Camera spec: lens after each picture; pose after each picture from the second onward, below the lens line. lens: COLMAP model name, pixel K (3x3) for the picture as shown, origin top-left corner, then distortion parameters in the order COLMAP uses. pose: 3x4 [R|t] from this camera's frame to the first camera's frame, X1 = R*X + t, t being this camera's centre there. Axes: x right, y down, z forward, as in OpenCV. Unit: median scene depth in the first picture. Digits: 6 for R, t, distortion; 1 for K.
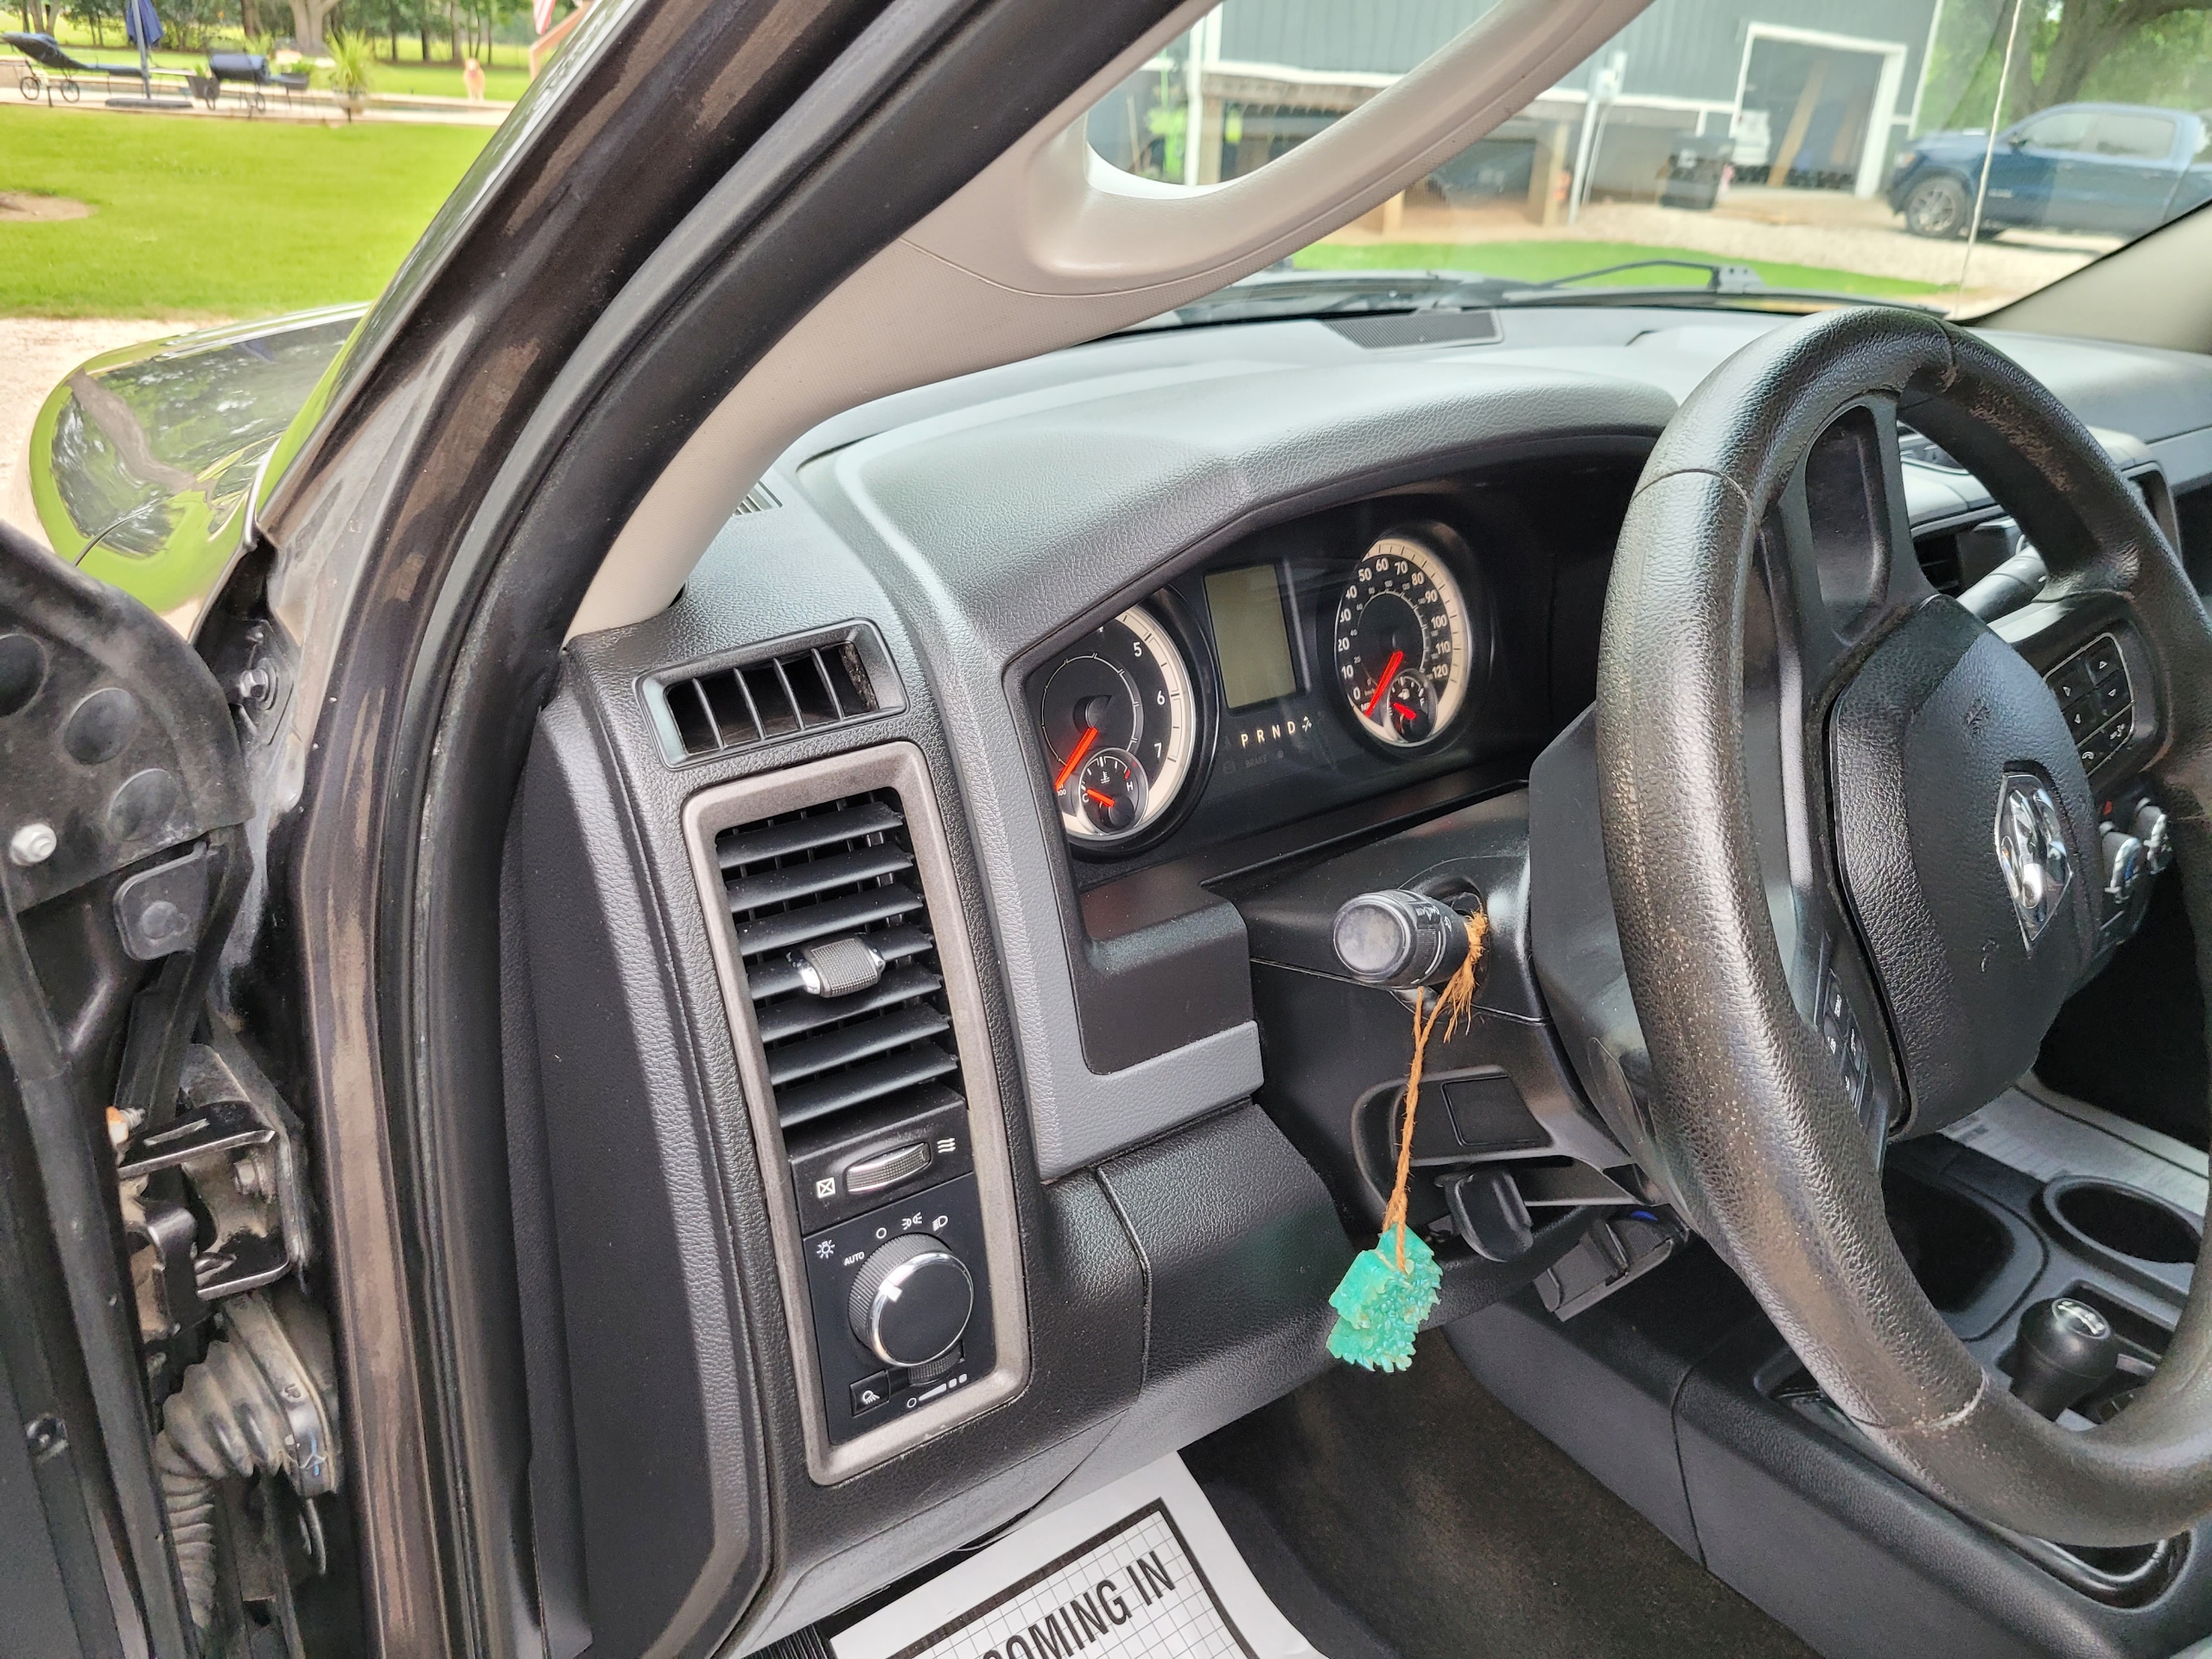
lens RADIAL K [[1721.2, 0, 1120.9], [0, 1721.2, 785.5], [0, 0, 1]] dist [0.045677, -0.037548]
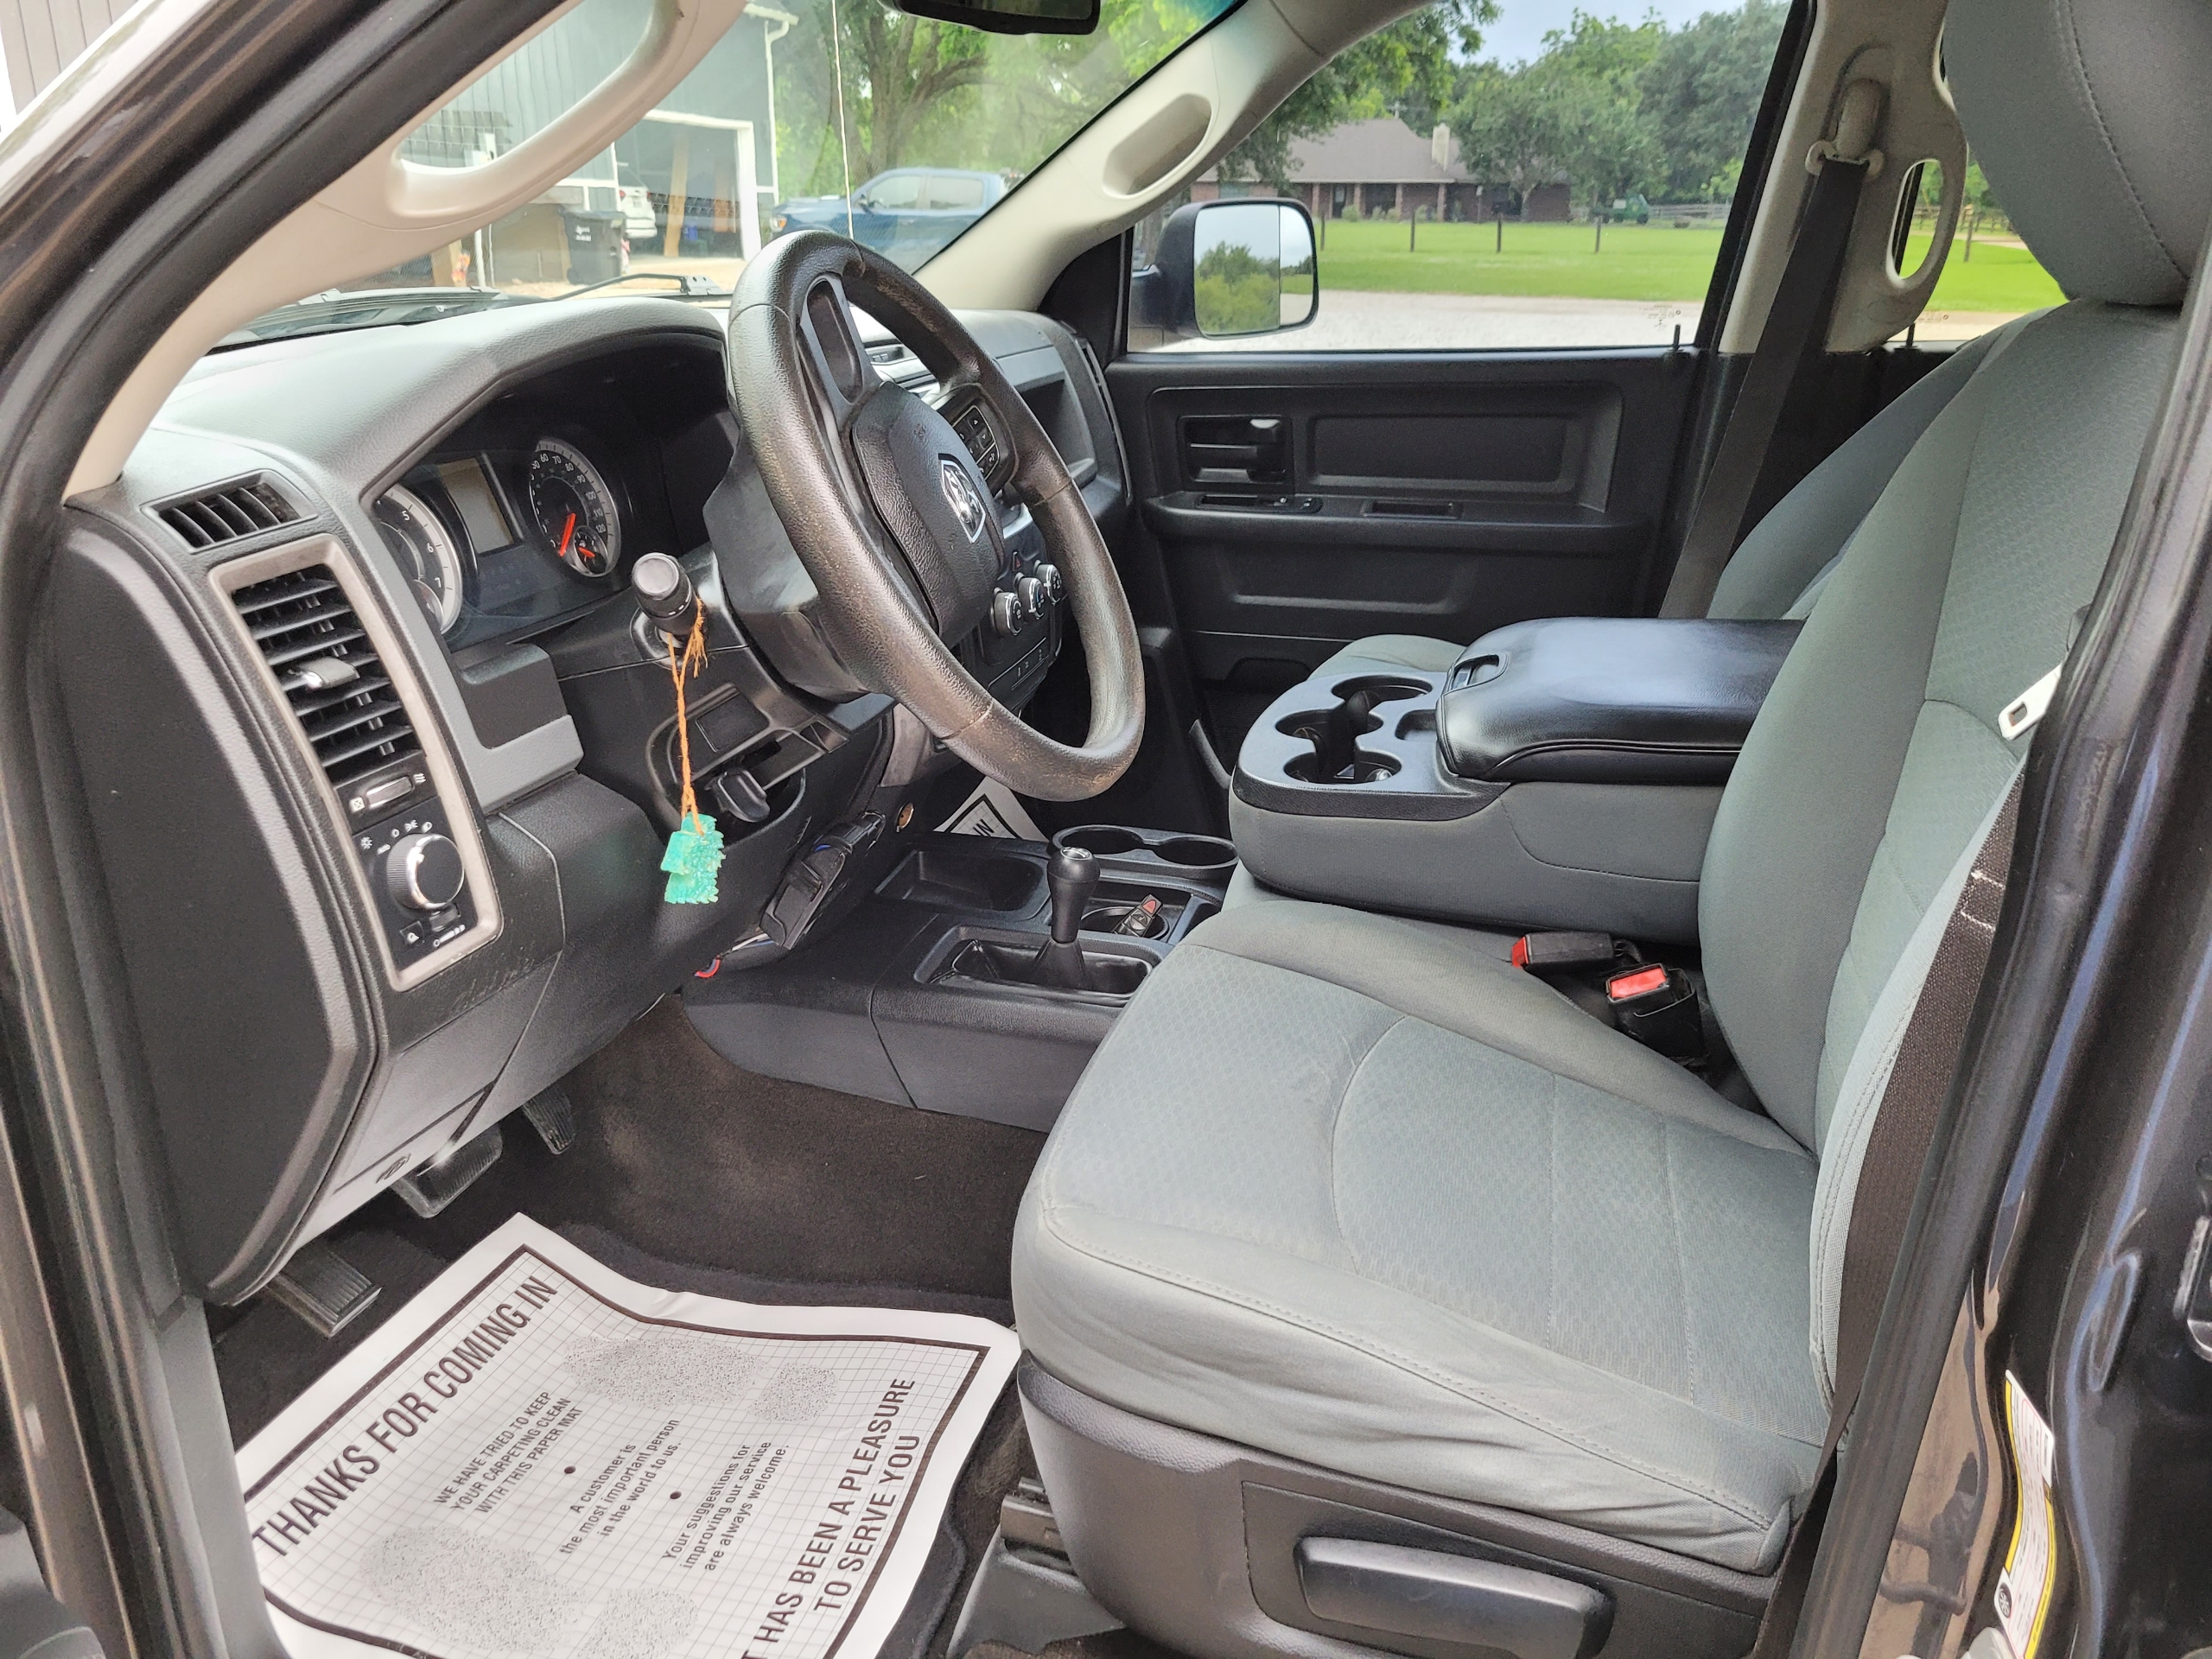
lens RADIAL K [[1721.2, 0, 1111.1], [0, 1721.2, 826.9], [0, 0, 1]] dist [0.045677, -0.037548]
pose [[0.833846, -0.233807, 0.500034, -0.336257], [0.243450, 0.968774, 0.047008, 0.294368], [-0.495411, 0.082536, 0.864729, -0.626019]]
